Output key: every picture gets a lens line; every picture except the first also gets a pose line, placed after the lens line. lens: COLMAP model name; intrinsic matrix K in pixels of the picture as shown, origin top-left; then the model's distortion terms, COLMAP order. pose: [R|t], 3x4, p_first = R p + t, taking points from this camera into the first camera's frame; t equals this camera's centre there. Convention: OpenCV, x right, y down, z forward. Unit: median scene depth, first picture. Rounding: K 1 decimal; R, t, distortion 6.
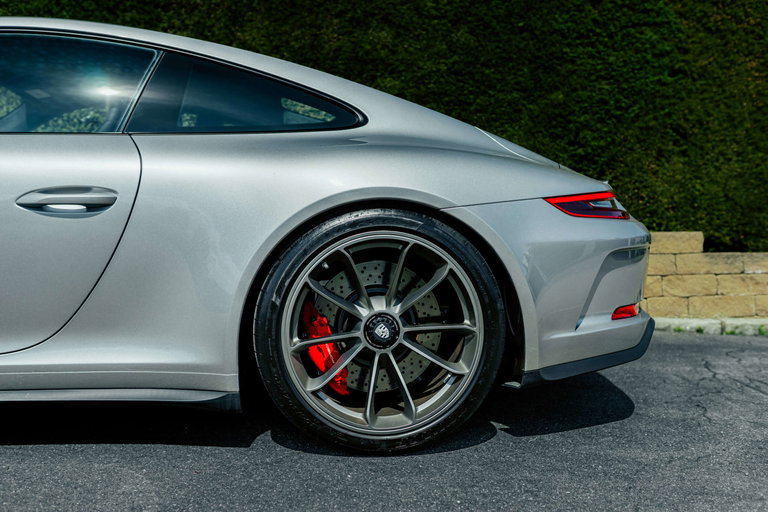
lens RADIAL K [[737.9, 0, 379.7], [0, 737.9, 262.0], [0, 0, 1]] dist [-0.018677, 0.000000]
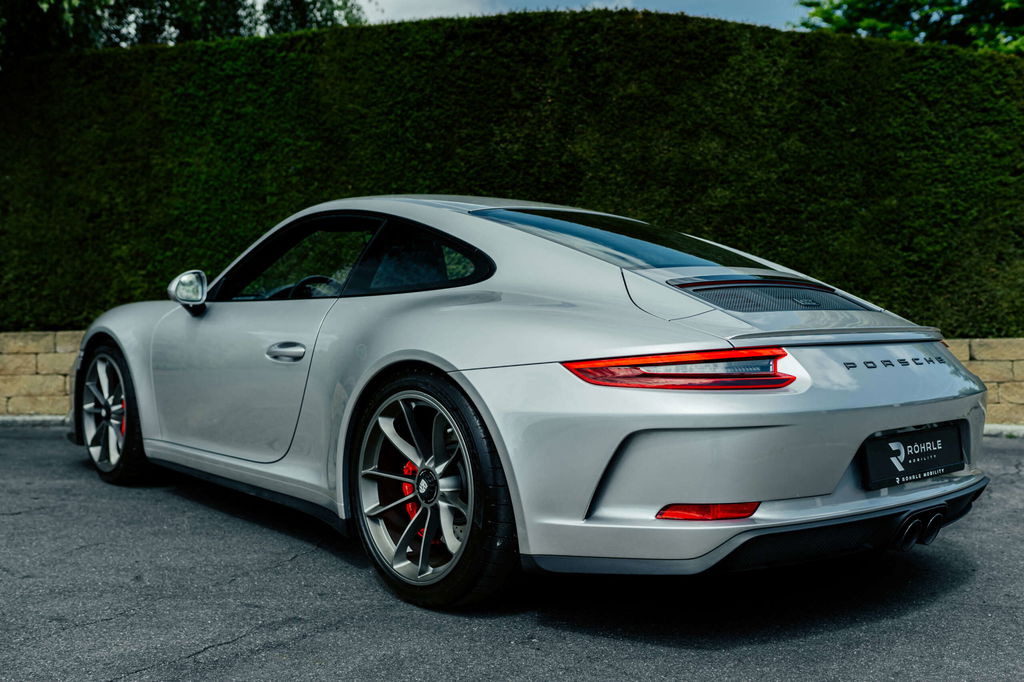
lens RADIAL K [[1058.2, 0, 523.0], [0, 1058.2, 366.5], [0, 0, 1]] dist [-0.020261, 0.000000]
pose [[0.991502, -0.002495, -0.130069, -0.065898], [0.004256, 0.999903, 0.013260, -0.023752], [0.130023, -0.013701, 0.991416, -0.476159]]
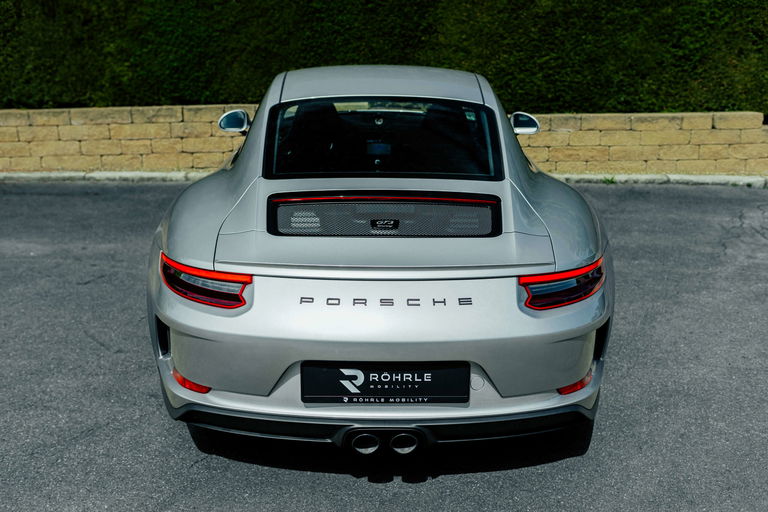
lens RADIAL K [[737.9, 0, 386.2], [0, 737.9, 262.2], [0, 0, 1]] dist [-0.018677, 0.000000]
pose [[0.994473, 0.024796, -0.102021, -0.128751], [0.004702, 0.960219, 0.279208, -0.158464], [0.104886, -0.278144, 0.954796, -0.492387]]
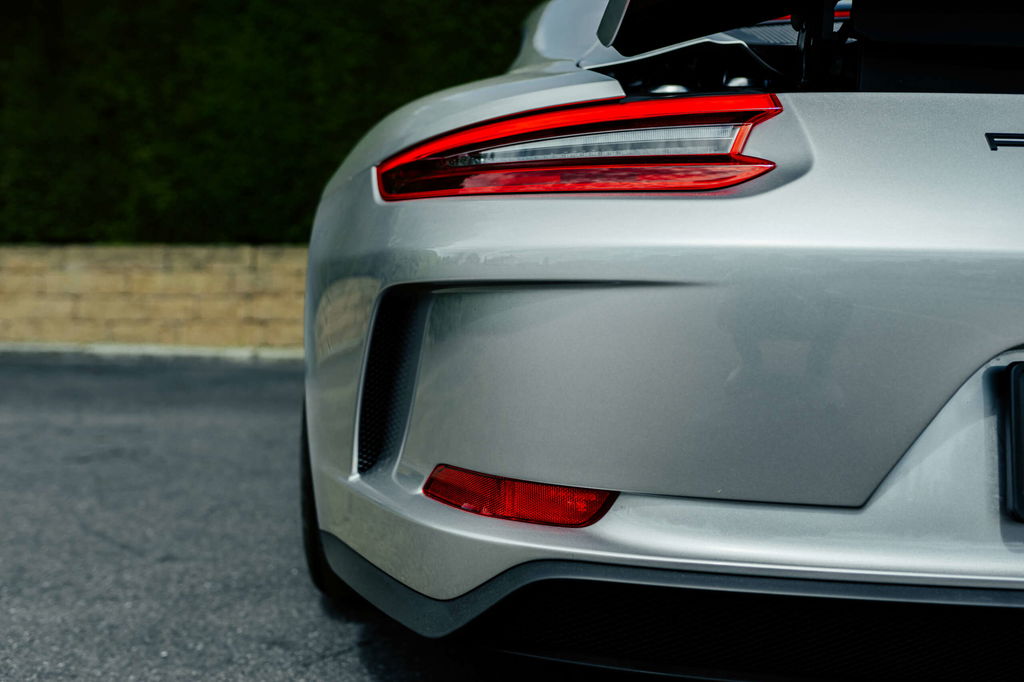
lens RADIAL K [[983.9, 0, 524.5], [0, 983.9, 354.2], [0, 0, 1]] dist [-0.018677, 0.000000]
pose [[0.998831, 0.016205, -0.045548, -0.291715], [-0.014378, 0.999090, 0.040155, 0.015209], [0.046157, -0.039454, 0.998155, -0.251798]]
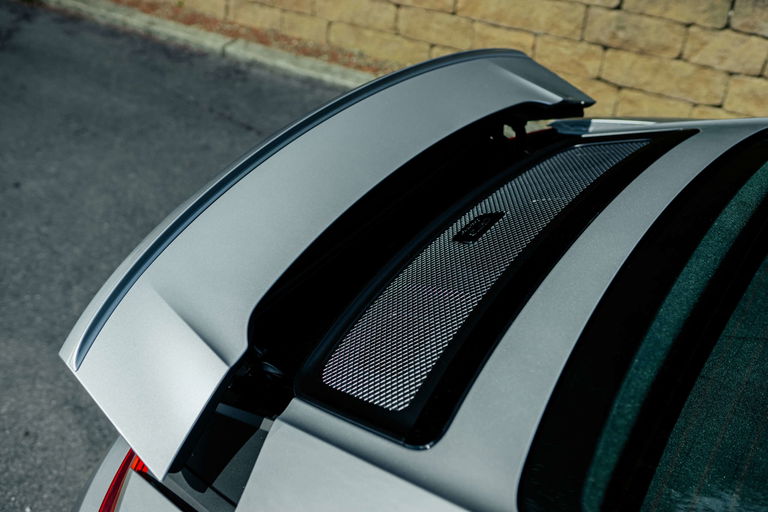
lens RADIAL K [[737.9, 0, 386.3], [0, 737.9, 257.8], [0, 0, 1]] dist [-0.018677, 0.000000]
pose [[0.754322, 0.397120, -0.522775, -0.418939], [-0.025050, 0.813131, 0.581541, -0.192610], [0.656027, -0.425573, 0.623310, 0.306527]]
